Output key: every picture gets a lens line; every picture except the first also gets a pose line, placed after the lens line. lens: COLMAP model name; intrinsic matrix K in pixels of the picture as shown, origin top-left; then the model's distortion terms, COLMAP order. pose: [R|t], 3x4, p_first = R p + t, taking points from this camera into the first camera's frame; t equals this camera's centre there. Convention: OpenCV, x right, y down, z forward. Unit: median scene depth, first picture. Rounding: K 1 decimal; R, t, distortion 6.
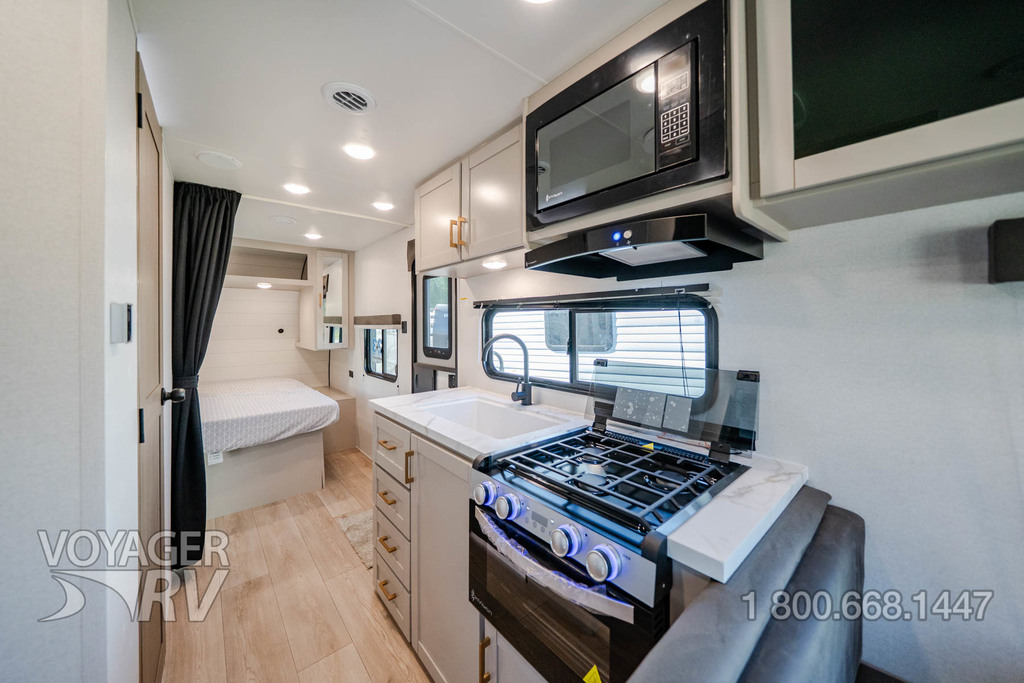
lens RADIAL K [[358.9, 0, 513.0], [0, 358.9, 322.2], [0, 0, 1]] dist [-0.000429, -0.000066]
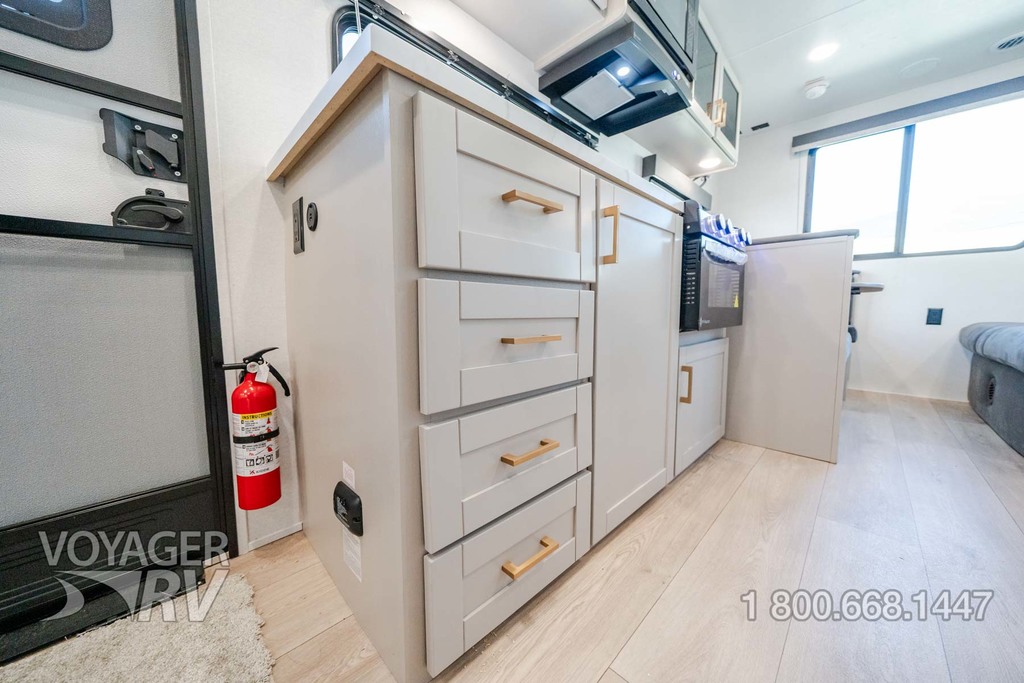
lens RADIAL K [[355.1, 0, 513.0], [0, 355.1, 340.0], [0, 0, 1]] dist [-0.003138, -0.000075]
pose [[-0.071744, -0.083632, 0.993911, -0.842960], [-0.002047, 0.996489, 0.083702, 0.516797], [-0.997421, 0.003971, -0.071663, 1.189567]]
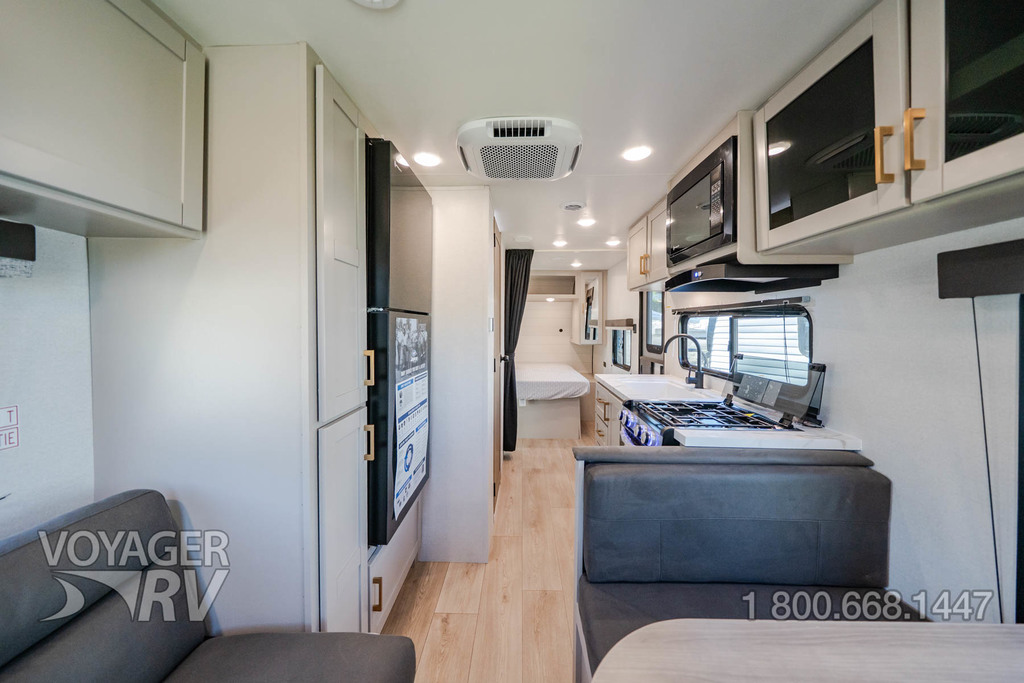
lens RADIAL K [[367.4, 0, 512.6], [0, 367.4, 327.7], [0, 0, 1]] dist [-0.007661, -0.000104]
pose [[0.738212, 0.012160, -0.674459, 0.534717], [-0.006239, 0.999918, 0.011199, -0.002745], [0.674540, -0.004059, 0.738227, -0.553744]]
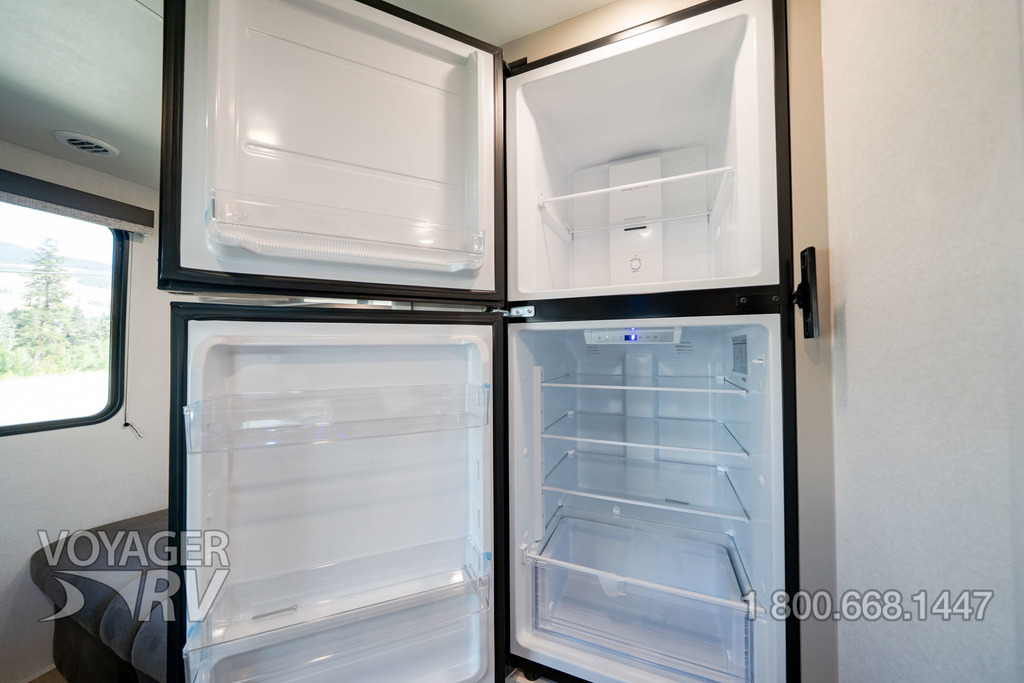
lens RADIAL K [[352.7, 0, 512.0], [0, 352.7, 341.5], [0, 0, 1]] dist [-0.000825, 0.000054]
pose [[-0.901910, -0.004116, -0.431905, -0.142829], [0.007566, 0.999651, -0.025325, 0.031604], [0.431858, -0.026109, -0.901563, 0.486091]]
